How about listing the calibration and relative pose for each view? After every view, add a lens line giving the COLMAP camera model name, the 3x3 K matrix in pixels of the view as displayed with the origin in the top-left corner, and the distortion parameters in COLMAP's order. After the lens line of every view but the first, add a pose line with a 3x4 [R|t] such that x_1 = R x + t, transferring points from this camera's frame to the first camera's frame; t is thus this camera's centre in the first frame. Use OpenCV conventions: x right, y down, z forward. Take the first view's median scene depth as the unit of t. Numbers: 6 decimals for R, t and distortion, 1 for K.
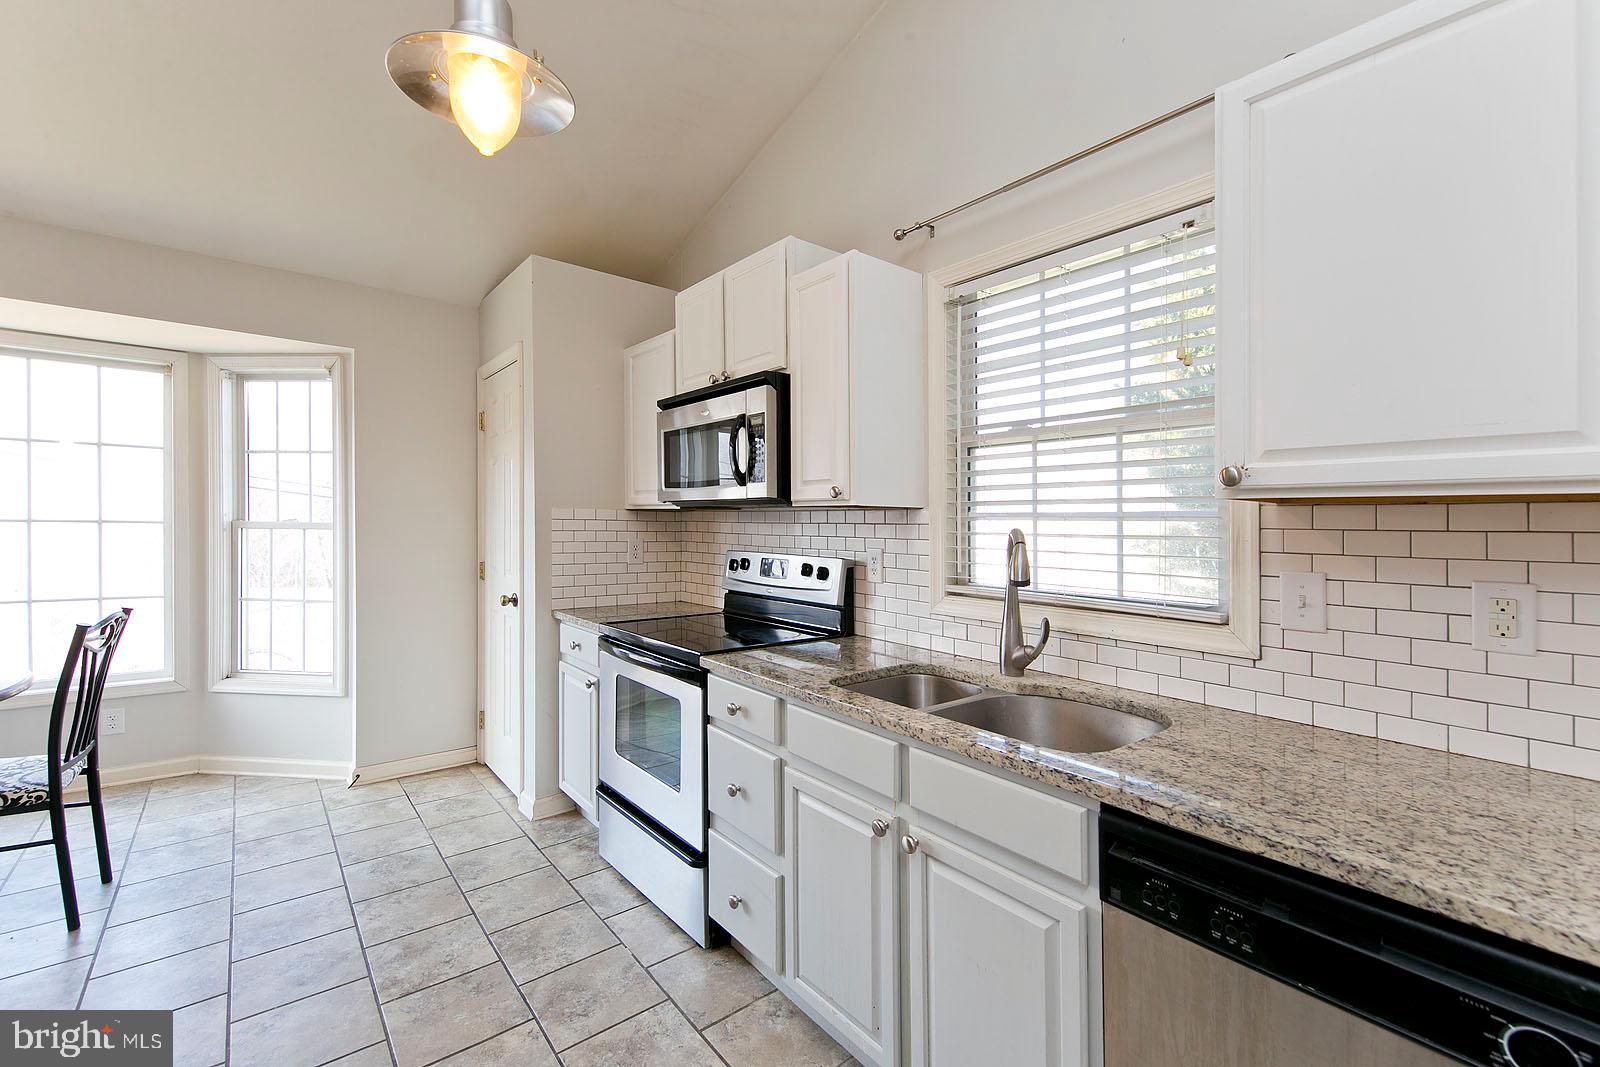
lens RADIAL K [[687.8, 0, 820.8], [0, 687.8, 537.4], [0, 0, 1]] dist [0.016216, -0.005532]
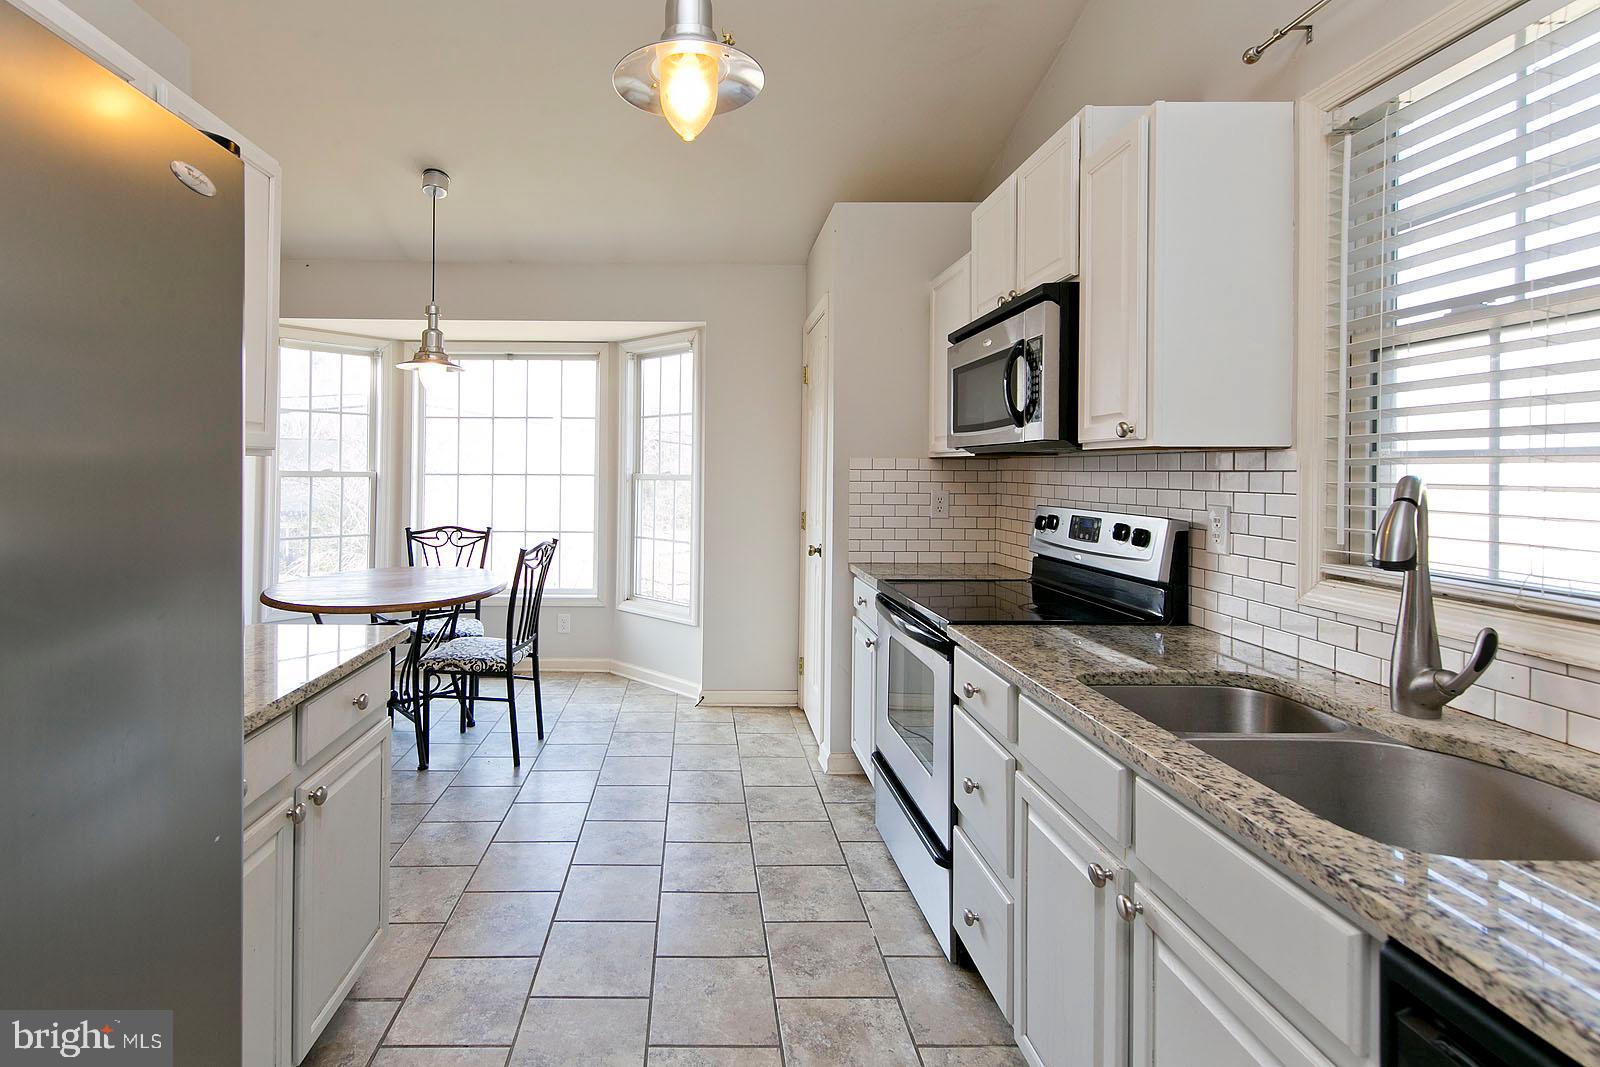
lens RADIAL K [[762.0, 0, 693.3], [0, 762.0, 484.6], [0, 0, 1]] dist [0.007727, -0.004435]
pose [[0.762635, 0.003368, -0.646821, 0.170670], [-0.008855, 0.999947, -0.005233, 0.003069], [0.646769, 0.009719, 0.762624, 0.046956]]
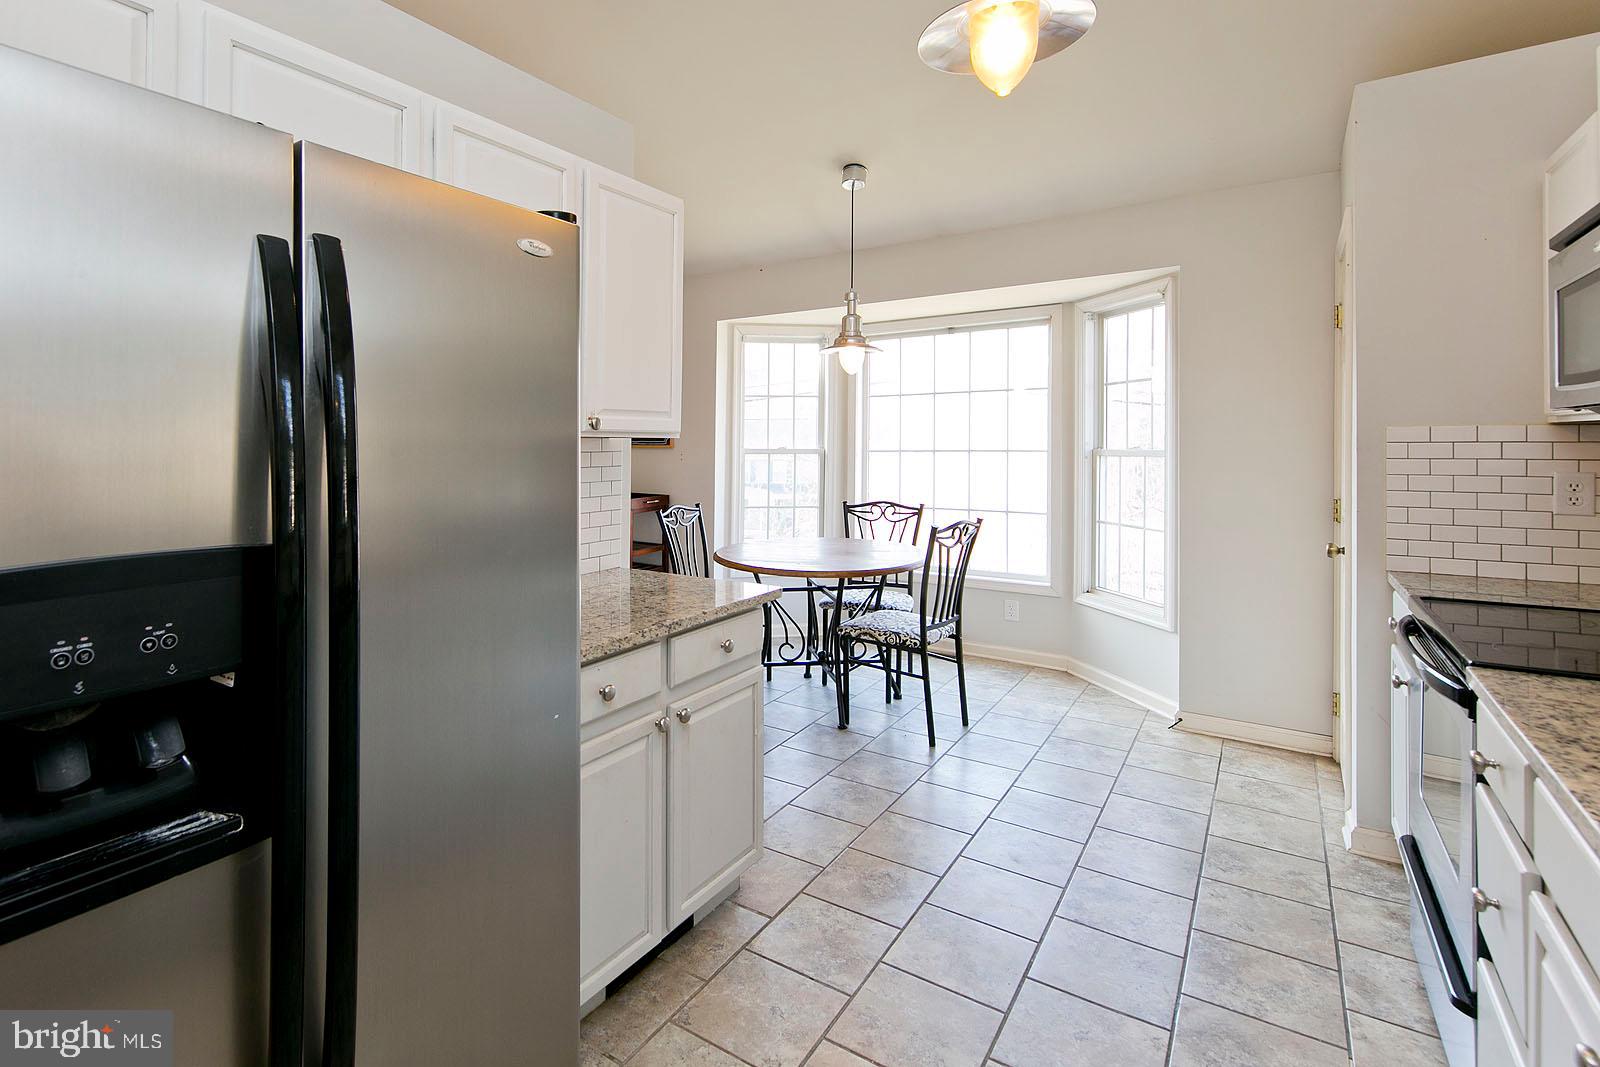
lens RADIAL K [[766.4, 0, 668.7], [0, 766.4, 451.8], [0, 0, 1]] dist [-0.003928, -0.003347]
pose [[0.209703, -0.006440, -0.977744, 0.274912], [-0.013016, 0.999871, -0.009377, 0.000830], [0.977679, 0.014693, 0.209592, 0.142417]]
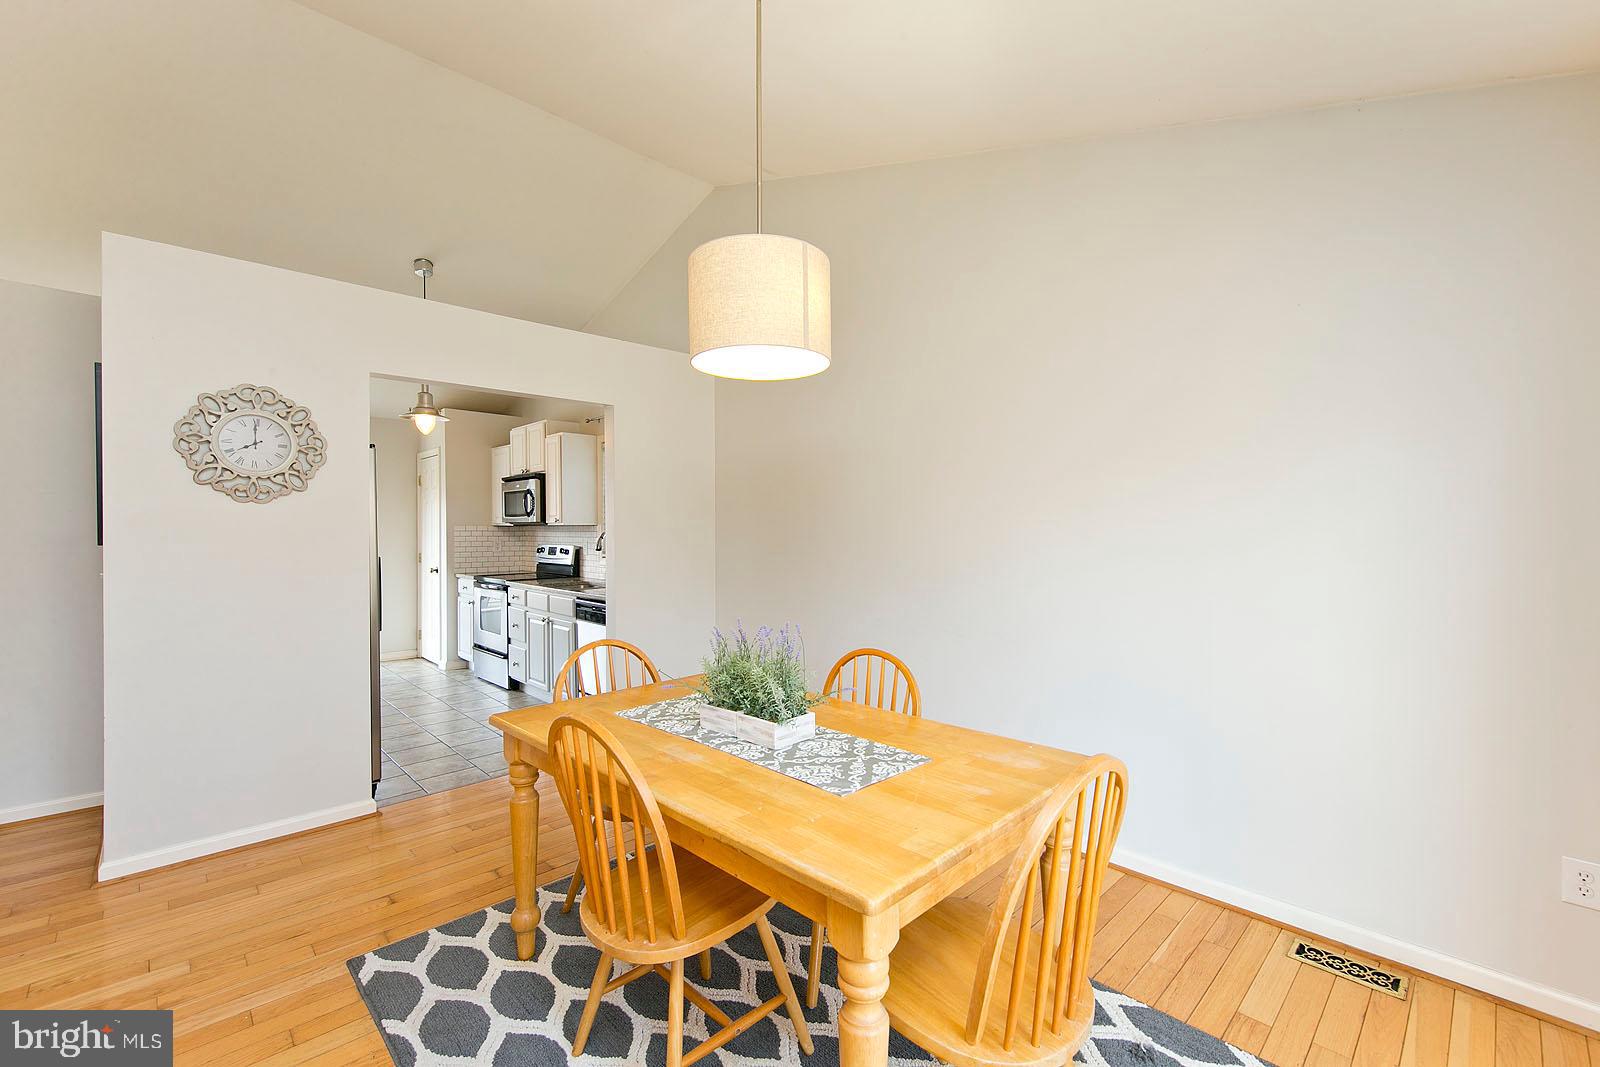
lens RADIAL K [[687.8, 0, 817.0], [0, 687.8, 533.5], [0, 0, 1]] dist [0.016216, -0.005532]
pose [[0.997298, -0.012032, 0.072465, 0.716741], [0.013159, 0.999800, -0.015088, 0.035151], [-0.072269, 0.016001, 0.997257, -1.512681]]
